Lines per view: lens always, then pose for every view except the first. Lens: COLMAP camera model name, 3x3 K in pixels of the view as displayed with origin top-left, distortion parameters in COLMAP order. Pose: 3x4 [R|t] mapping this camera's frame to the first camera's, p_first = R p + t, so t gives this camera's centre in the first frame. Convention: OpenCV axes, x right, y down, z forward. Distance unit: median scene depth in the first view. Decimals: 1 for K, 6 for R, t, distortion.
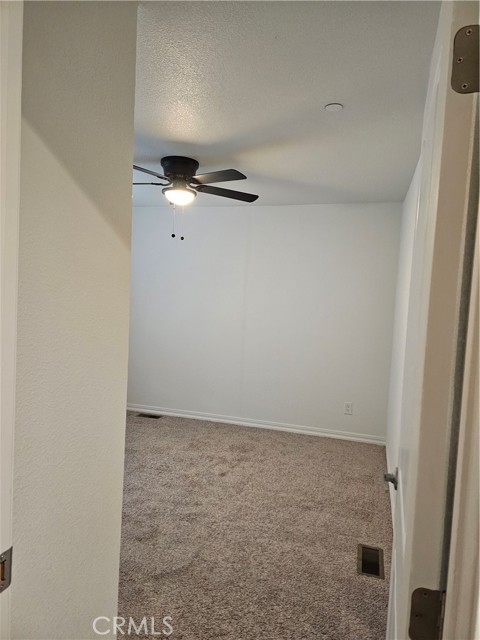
lens RADIAL K [[424.7, 0, 241.0], [0, 424.7, 324.2], [0, 0, 1]] dist [0.070933, -0.069326]
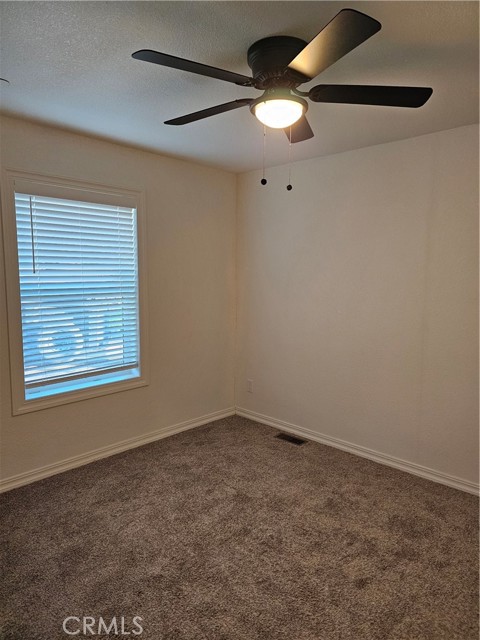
lens RADIAL K [[424.7, 0, 246.1], [0, 424.7, 318.8], [0, 0, 1]] dist [0.070933, -0.069326]
pose [[0.892931, 0.012914, -0.450009, 0.072420], [0.000105, 0.999583, 0.028893, -0.027849], [0.450194, -0.025847, 0.892557, 0.371847]]
